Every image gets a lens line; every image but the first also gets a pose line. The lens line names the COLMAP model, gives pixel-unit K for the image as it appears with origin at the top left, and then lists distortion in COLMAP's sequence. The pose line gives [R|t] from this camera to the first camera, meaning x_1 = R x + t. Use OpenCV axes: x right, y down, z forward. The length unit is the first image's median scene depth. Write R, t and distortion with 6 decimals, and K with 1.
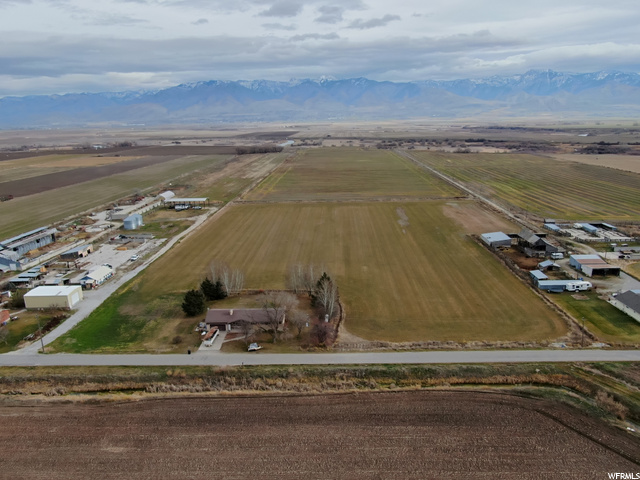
lens RADIAL K [[457.8, 0, 322.2], [0, 457.8, 239.5], [0, 0, 1]] dist [-0.017370, -0.002160]
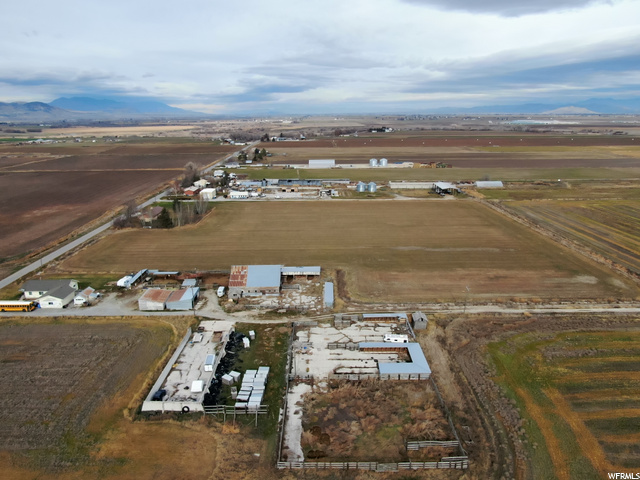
lens RADIAL K [[457.8, 0, 322.2], [0, 457.8, 239.5], [0, 0, 1]] dist [-0.017370, -0.002160]
pose [[0.036254, 0.283836, -0.958187, 1.155069], [-0.246503, 0.931731, 0.266672, -0.281180], [0.968464, 0.226528, 0.103745, 0.973042]]
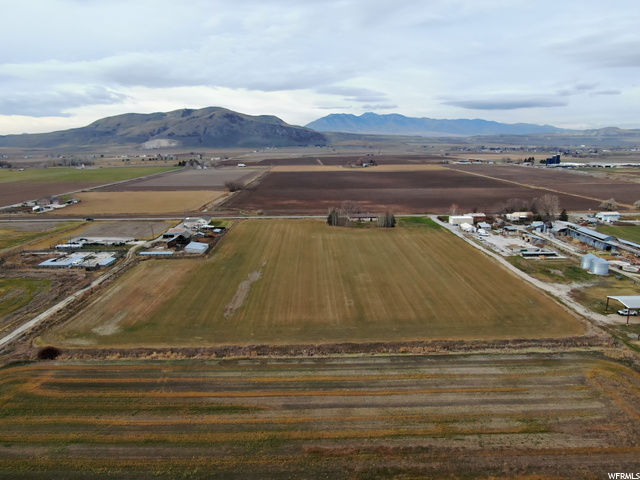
lens RADIAL K [[457.8, 0, 322.2], [0, 457.8, 239.5], [0, 0, 1]] dist [-0.017370, -0.002160]
pose [[-0.998298, 0.034152, -0.047271, 0.118153], [0.009054, 0.891522, 0.452887, -0.561261], [0.057610, 0.451688, -0.890314, 2.110625]]
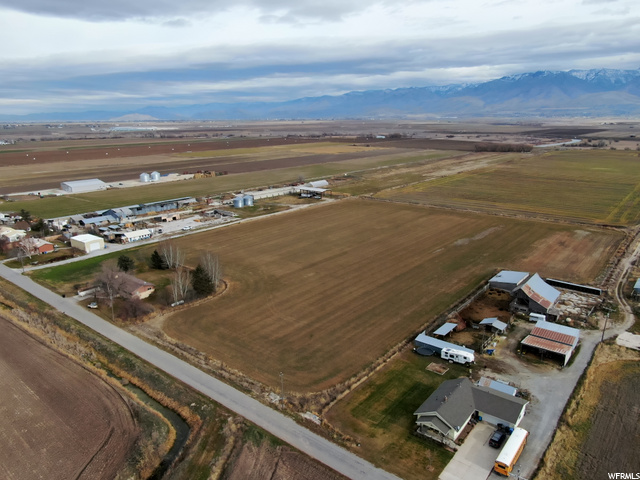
lens RADIAL K [[457.8, 0, 322.2], [0, 457.8, 239.5], [0, 0, 1]] dist [-0.017370, -0.002160]
pose [[0.791718, 0.170882, -0.586499, 0.585686], [-0.162578, 0.984395, 0.067349, -0.069963], [0.588856, 0.042030, 0.807145, 0.207237]]
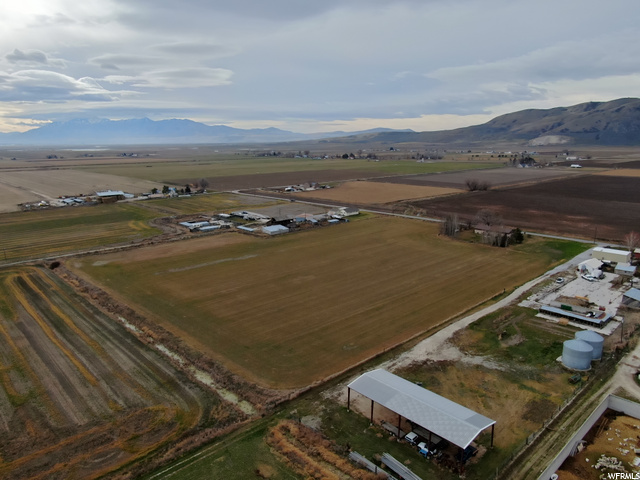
lens RADIAL K [[461.7, 0, 320.0], [0, 461.7, 240.0], [0, 0, 1]] dist [-0.013639, -0.005335]
pose [[-0.705640, -0.131147, 0.696328, -0.682595], [0.195748, 0.908398, 0.369454, -0.463362], [-0.680996, 0.397007, -0.615330, 1.812594]]
